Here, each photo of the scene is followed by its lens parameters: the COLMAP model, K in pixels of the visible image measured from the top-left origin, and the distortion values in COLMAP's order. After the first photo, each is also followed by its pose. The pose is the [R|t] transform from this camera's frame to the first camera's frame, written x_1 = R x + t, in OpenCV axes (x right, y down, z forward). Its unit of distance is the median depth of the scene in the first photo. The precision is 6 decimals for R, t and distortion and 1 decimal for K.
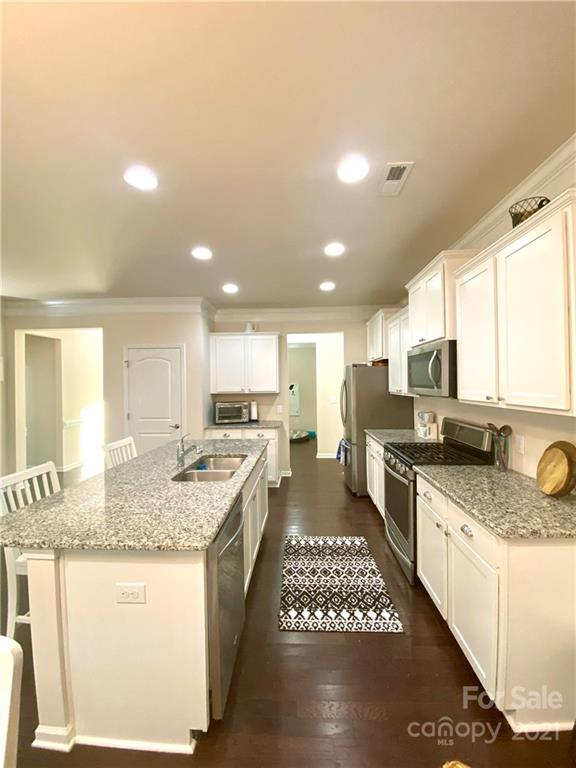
lens RADIAL K [[310.8, 0, 288.0], [0, 310.8, 384.0], [0, 0, 1]] dist [0.028614, -0.026479]
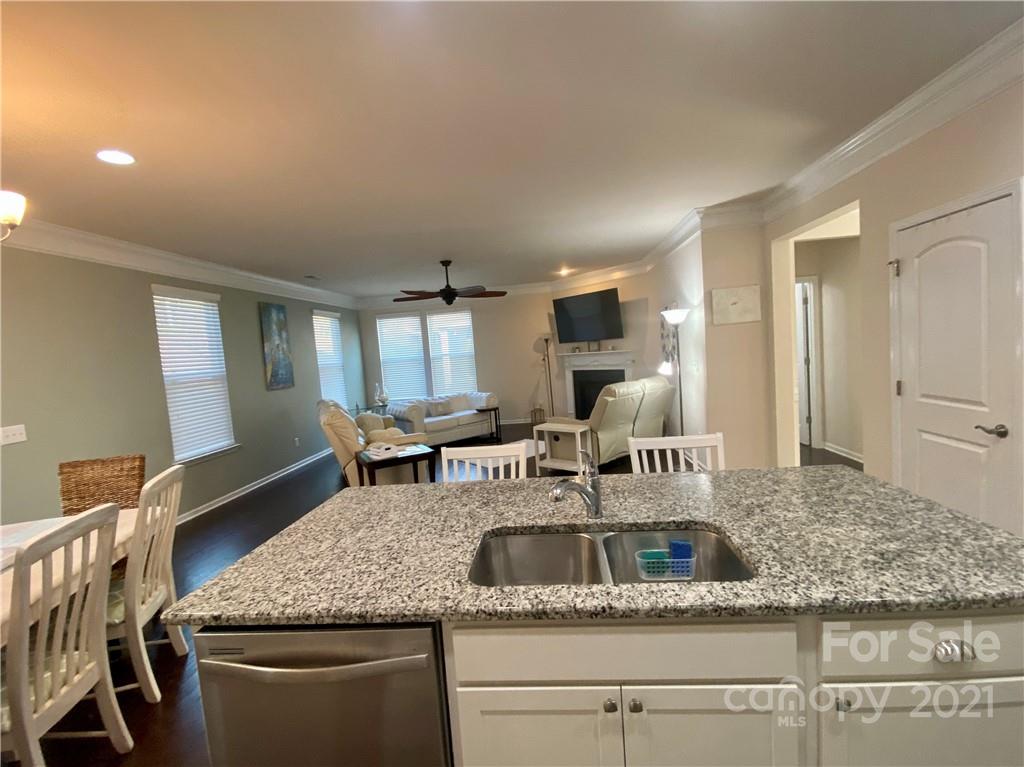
lens RADIAL K [[463.8, 0, 512.5], [0, 463.8, 389.4], [0, 0, 1]] dist [0.004085, -0.000374]
pose [[-0.039344, 0.100111, -0.994198, 0.248813], [0.071799, 0.992680, 0.097117, 0.003574], [0.996643, -0.067561, -0.046244, 0.732167]]
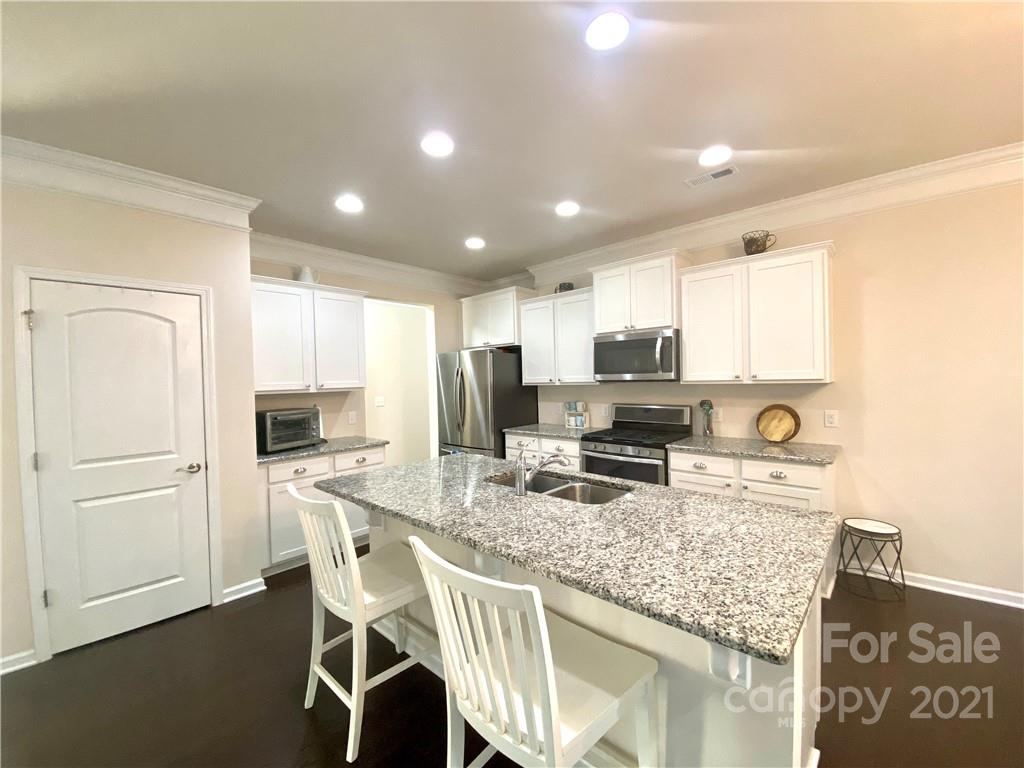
lens RADIAL K [[412.5, 0, 510.9], [0, 412.5, 385.4], [0, 0, 1]] dist [0.029896, -0.024863]
pose [[0.642040, -0.018066, 0.766459, -0.779580], [0.019760, 0.999780, 0.007013, 0.031188], [-0.766417, 0.010642, 0.642255, 0.385439]]
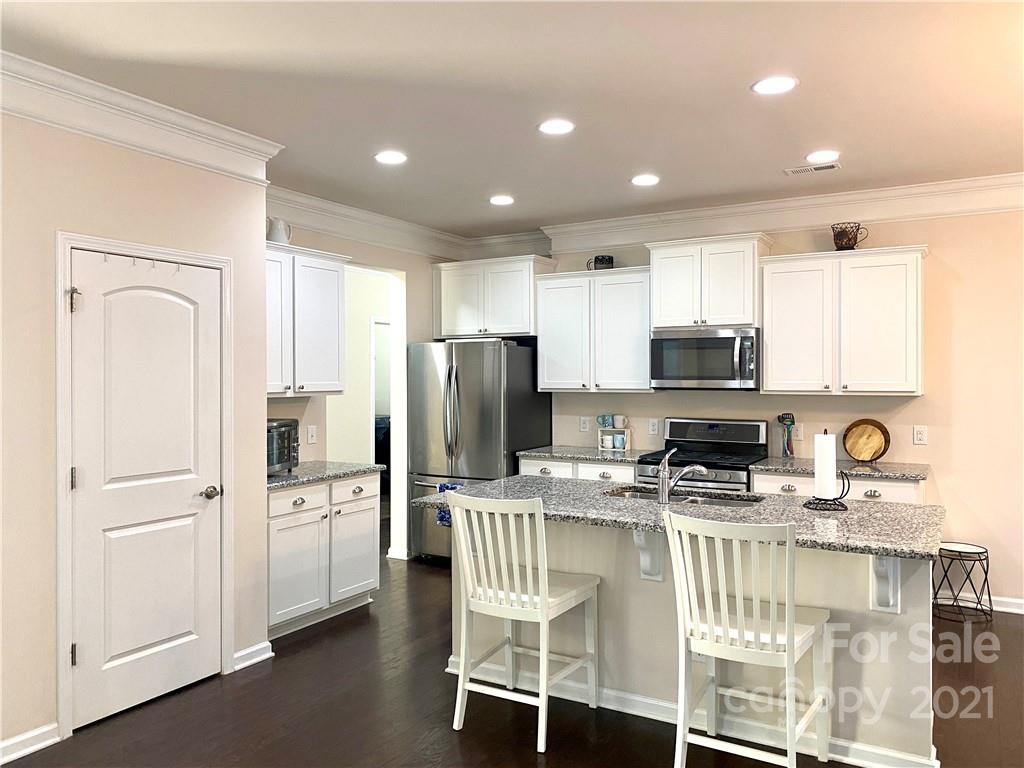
lens RADIAL K [[781.0, 0, 512.6], [0, 781.0, 378.8], [0, 0, 1]] dist [0.067770, -0.096900]
pose [[0.459595, 0.005944, 0.888109, -1.471289], [0.000073, 0.999977, -0.006730, 0.021934], [-0.888129, 0.003158, 0.459584, 0.438291]]
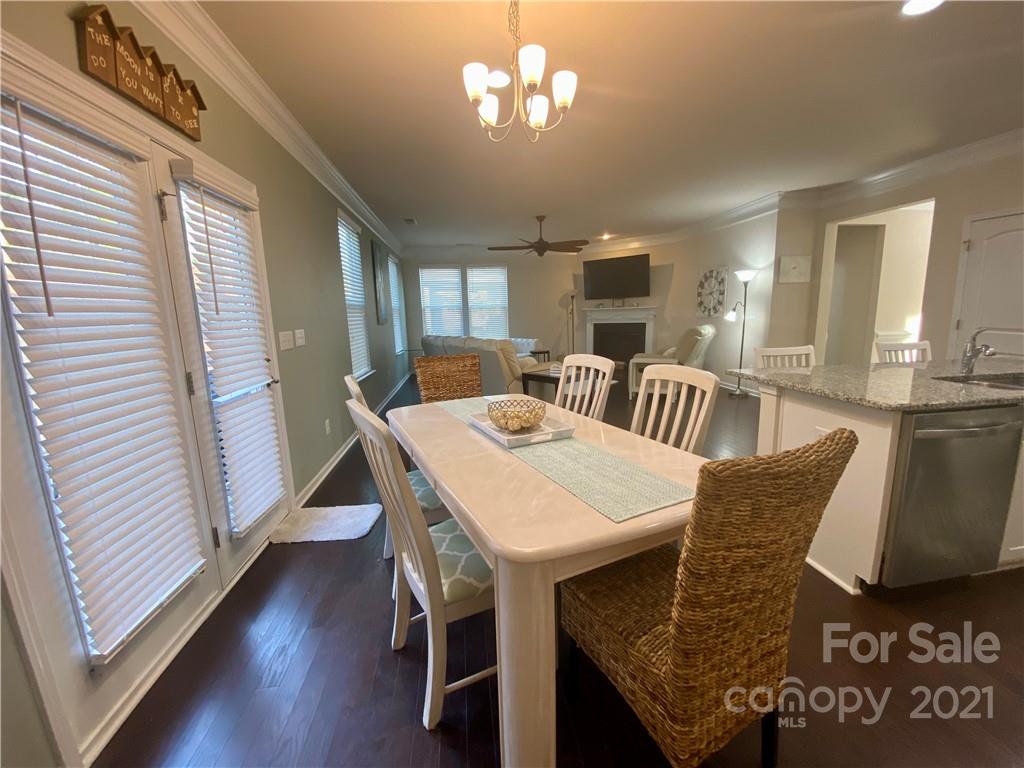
lens RADIAL K [[414.3, 0, 511.5], [0, 414.3, 384.7], [0, 0, 1]] dist [0.028614, -0.026479]
pose [[0.167035, 0.176162, -0.970086, 0.339922], [0.021691, 0.983014, 0.182245, 0.069473], [0.985712, -0.051483, 0.160376, -0.175881]]
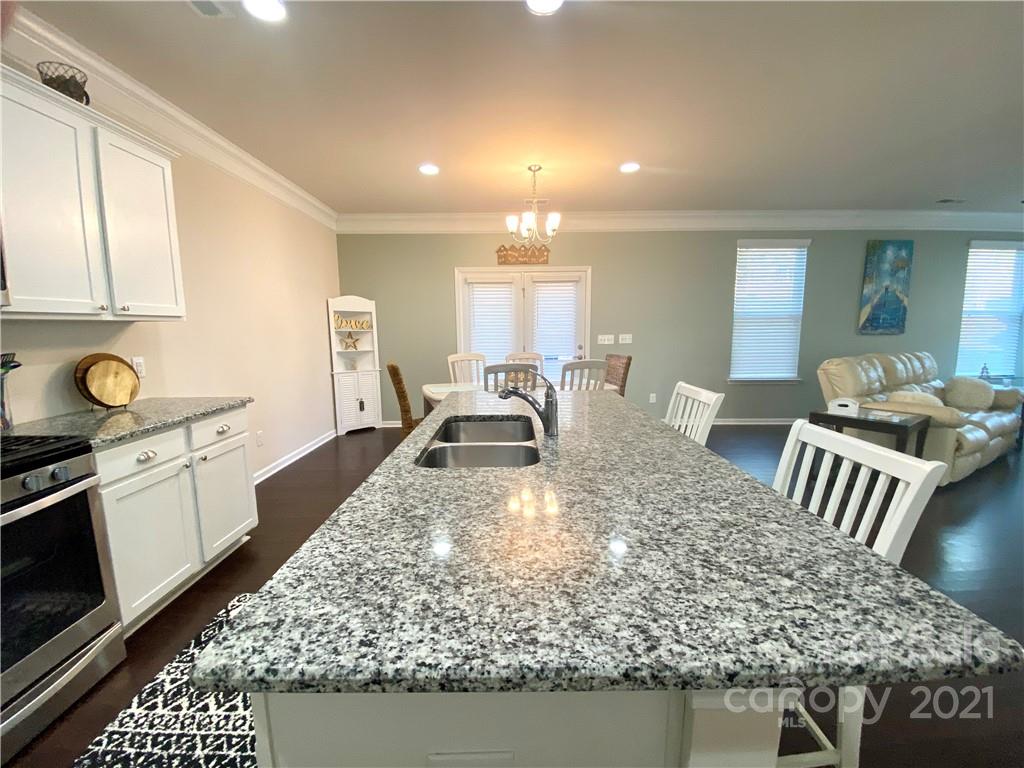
lens RADIAL K [[413.5, 0, 513.4], [0, 413.5, 385.7], [0, 0, 1]] dist [0.030190, -0.024881]
pose [[-0.998364, 0.026983, -0.050402, -0.197831], [0.019598, 0.989721, 0.141664, 0.068697], [0.053706, 0.140444, -0.988631, 1.308925]]
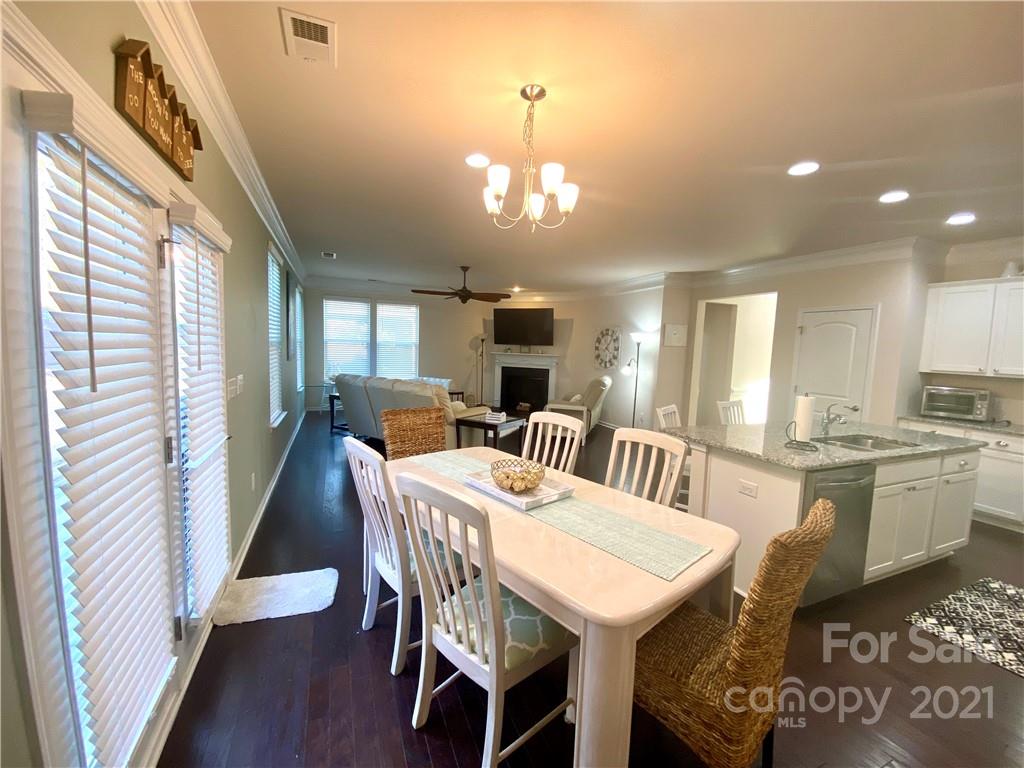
lens RADIAL K [[412.5, 0, 510.9], [0, 412.5, 385.4], [0, 0, 1]] dist [0.029896, -0.024863]
pose [[0.426714, 0.110474, -0.897614, 0.323519], [-0.044751, 0.993875, 0.101047, 0.012177], [0.903279, -0.002949, 0.429044, -0.379641]]
